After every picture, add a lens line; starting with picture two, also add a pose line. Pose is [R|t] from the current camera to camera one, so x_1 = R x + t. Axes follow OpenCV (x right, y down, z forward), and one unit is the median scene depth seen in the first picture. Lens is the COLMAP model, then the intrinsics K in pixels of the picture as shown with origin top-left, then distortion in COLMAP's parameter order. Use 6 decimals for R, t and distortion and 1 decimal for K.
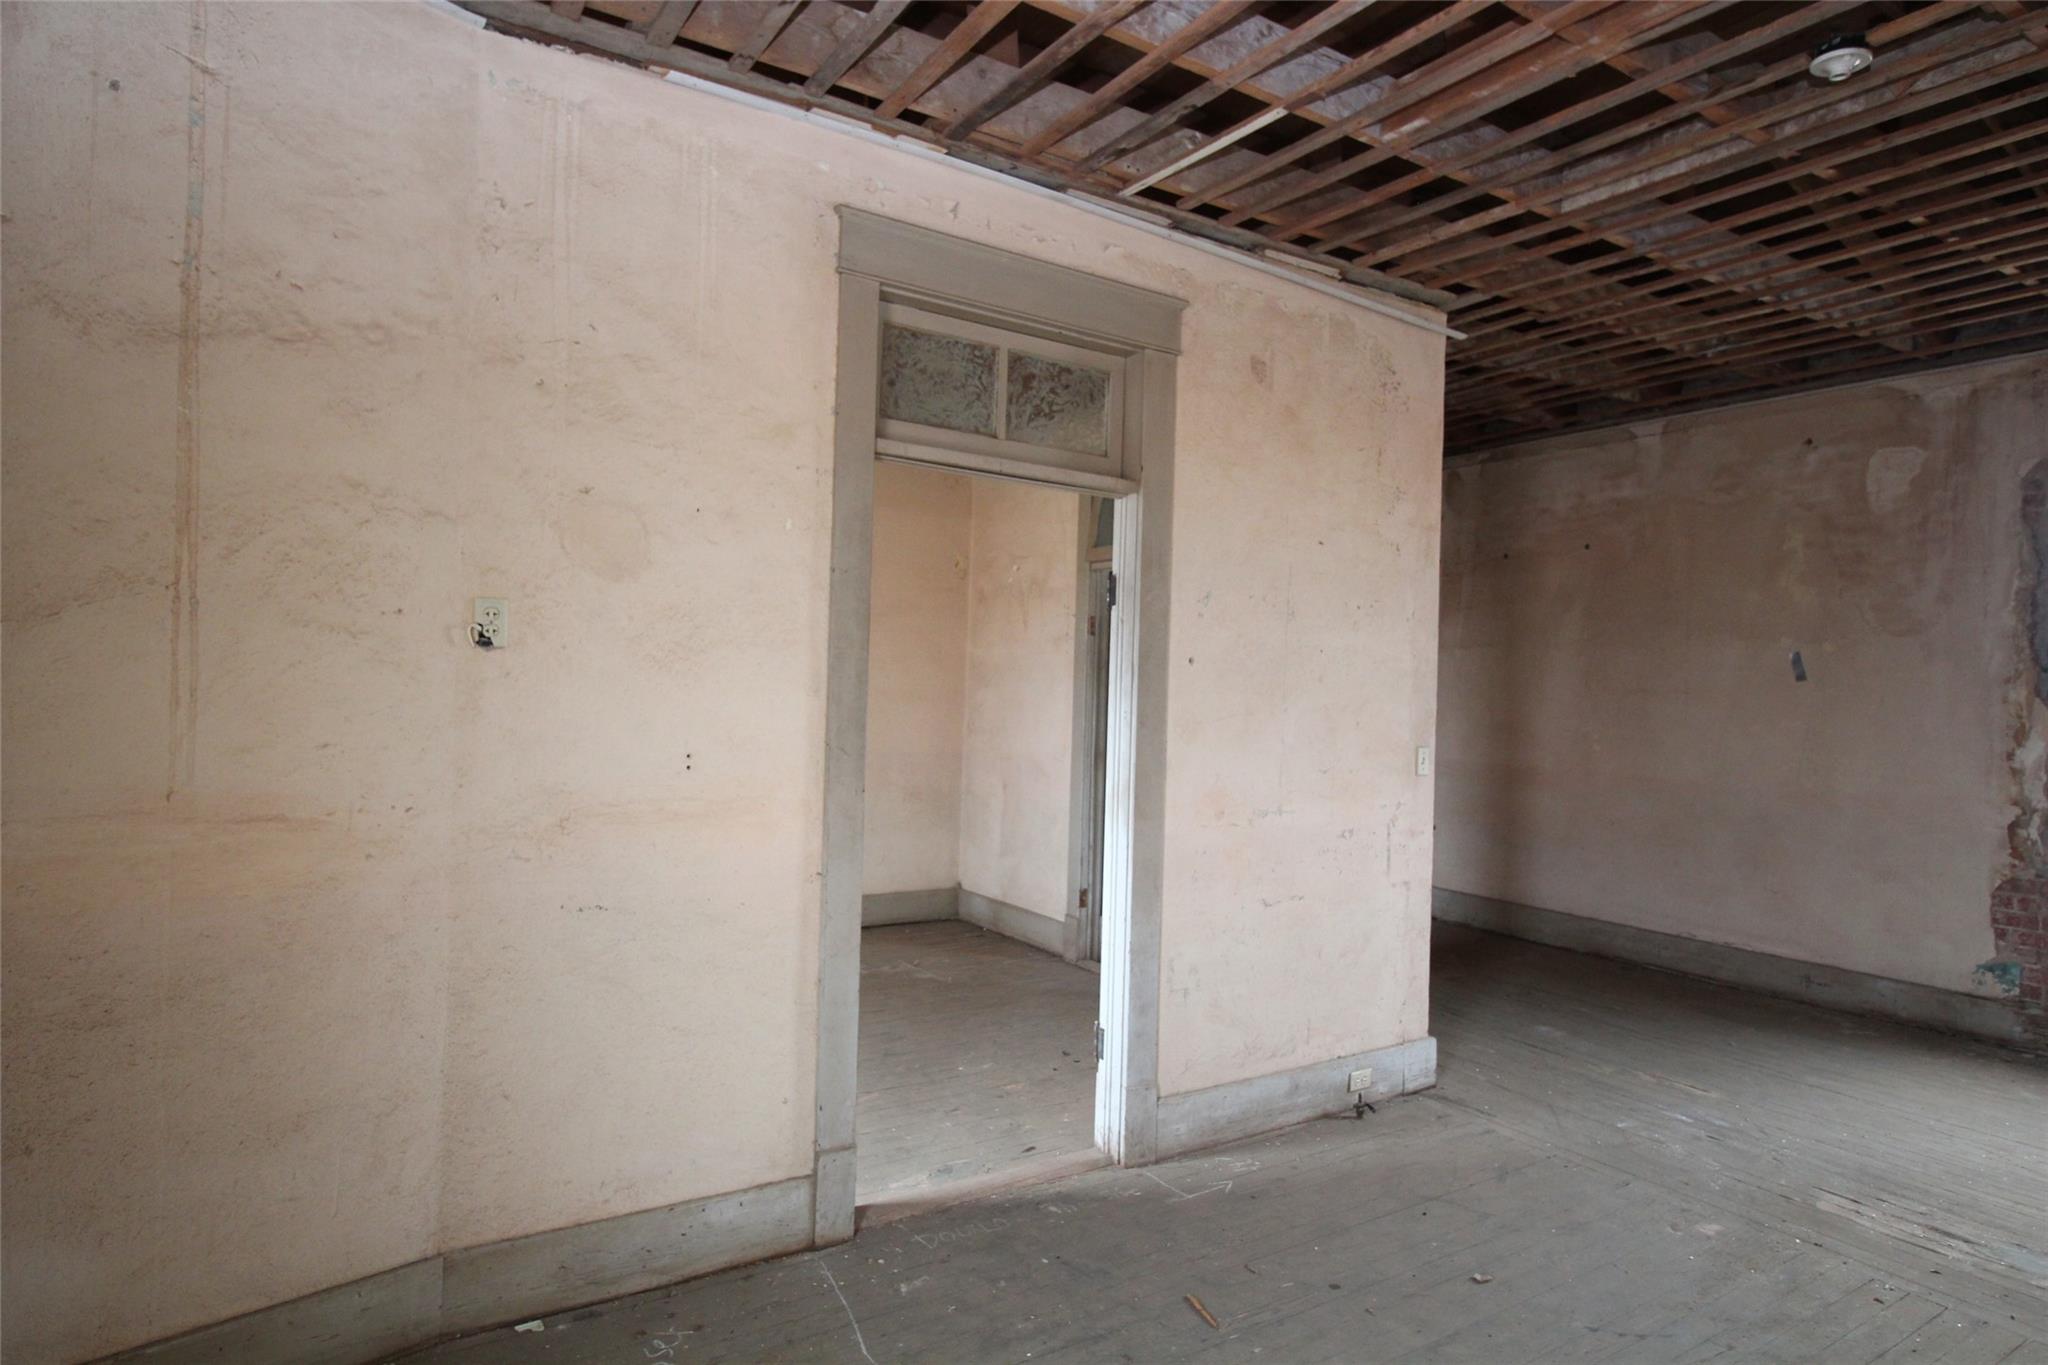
lens RADIAL K [[1132.3, 0, 1023.9], [0, 1132.3, 674.6], [0, 0, 1]] dist [0.000887, -0.007779]
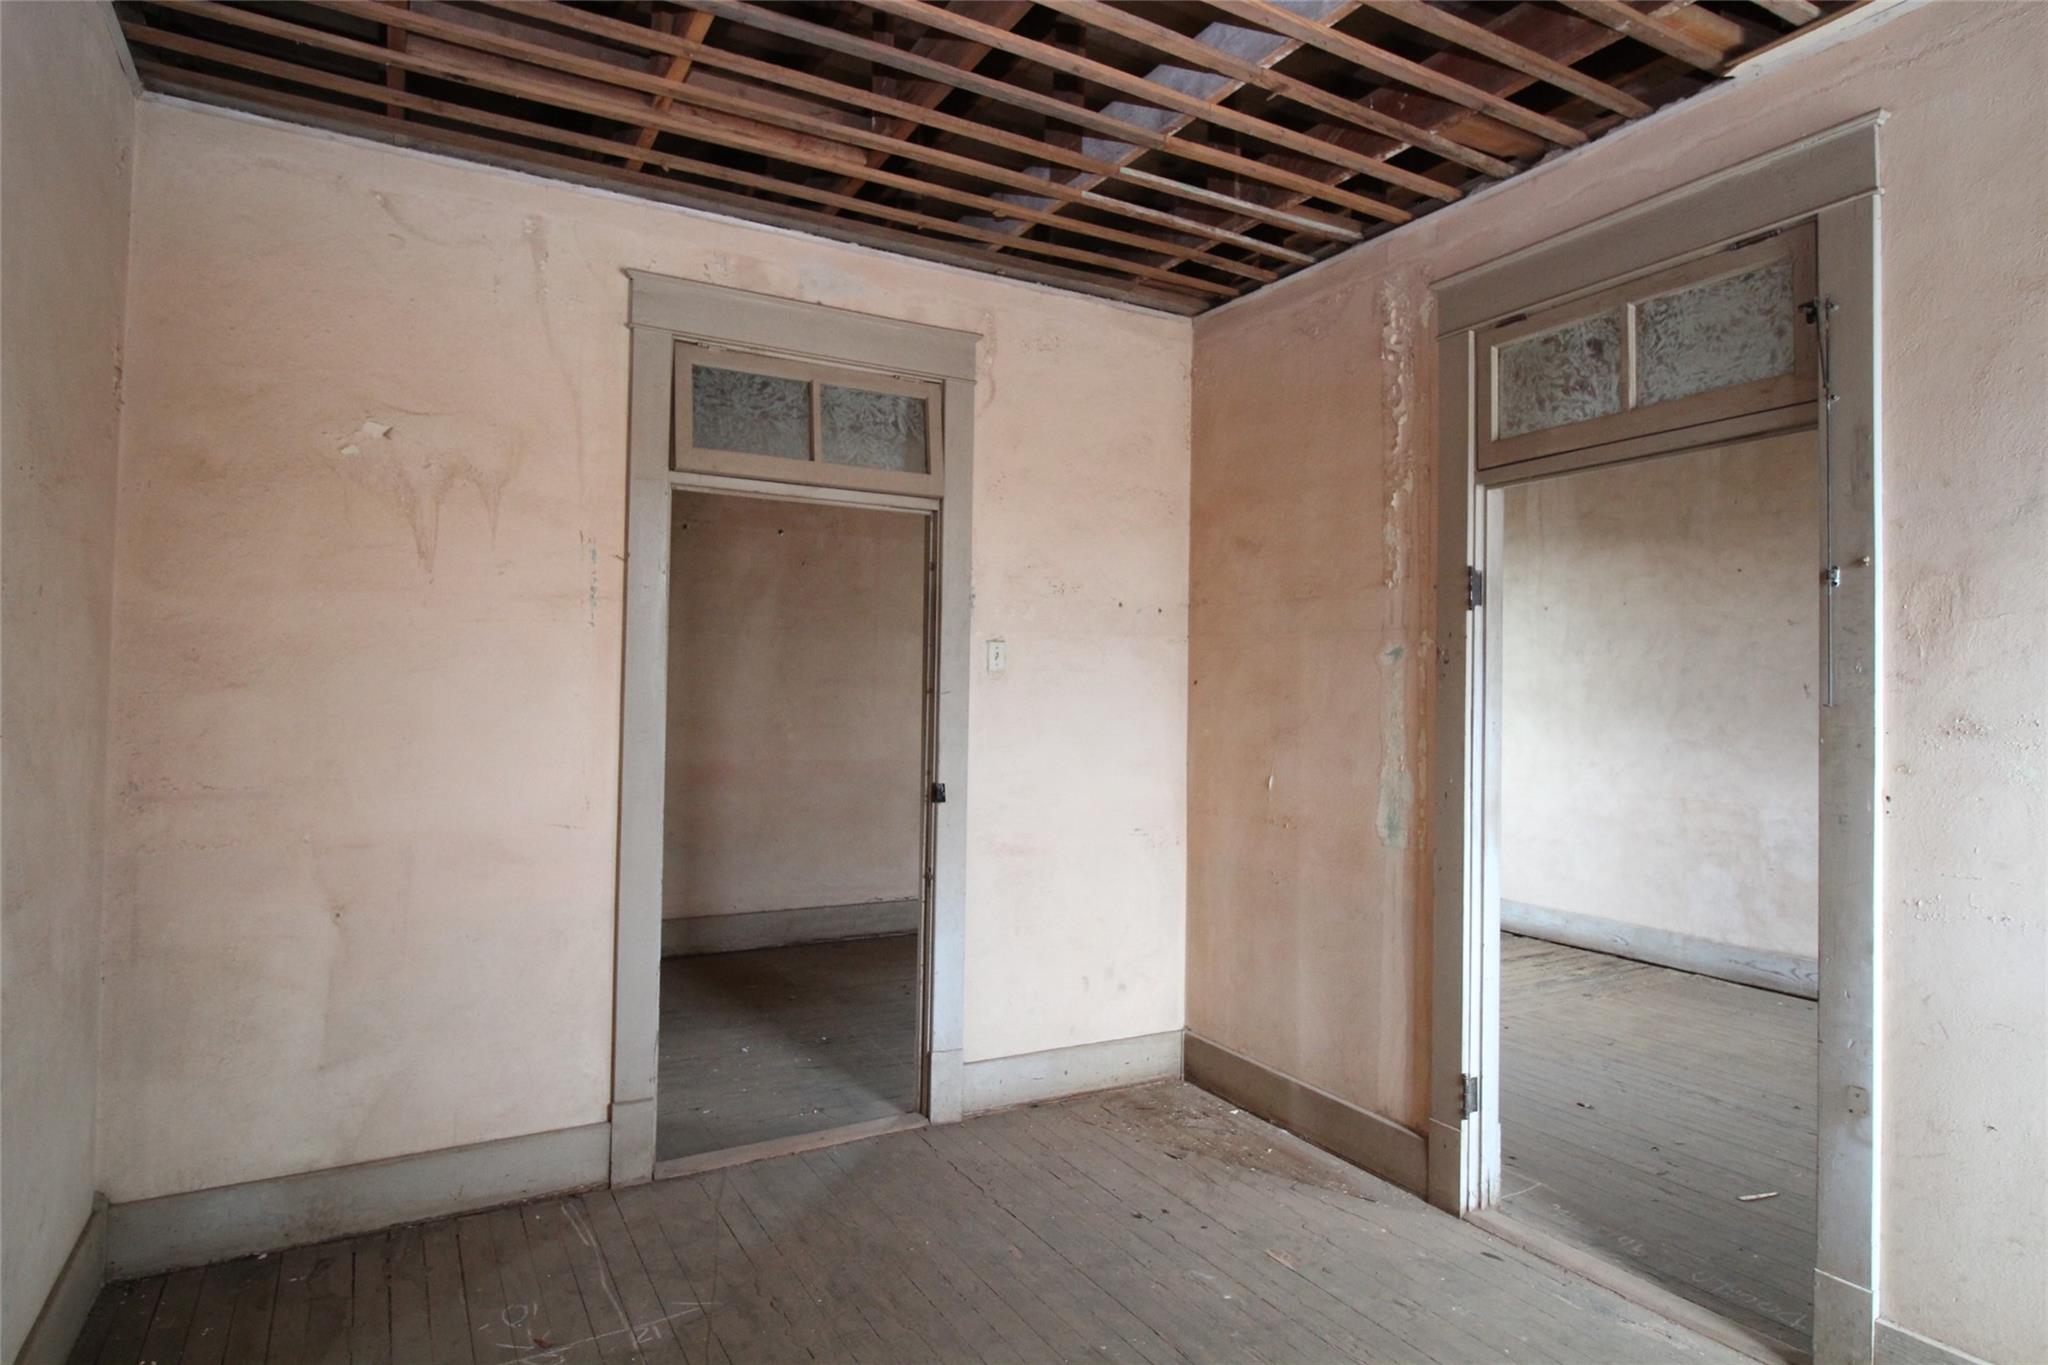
lens RADIAL K [[1132.3, 0, 1024.8], [0, 1132.3, 691.5], [0, 0, 1]] dist [0.000887, -0.007779]
pose [[0.055712, -0.025580, 0.998119, -0.463385], [-0.016031, 0.999520, 0.026511, -0.004772], [-0.998318, -0.017477, 0.055275, 0.729879]]
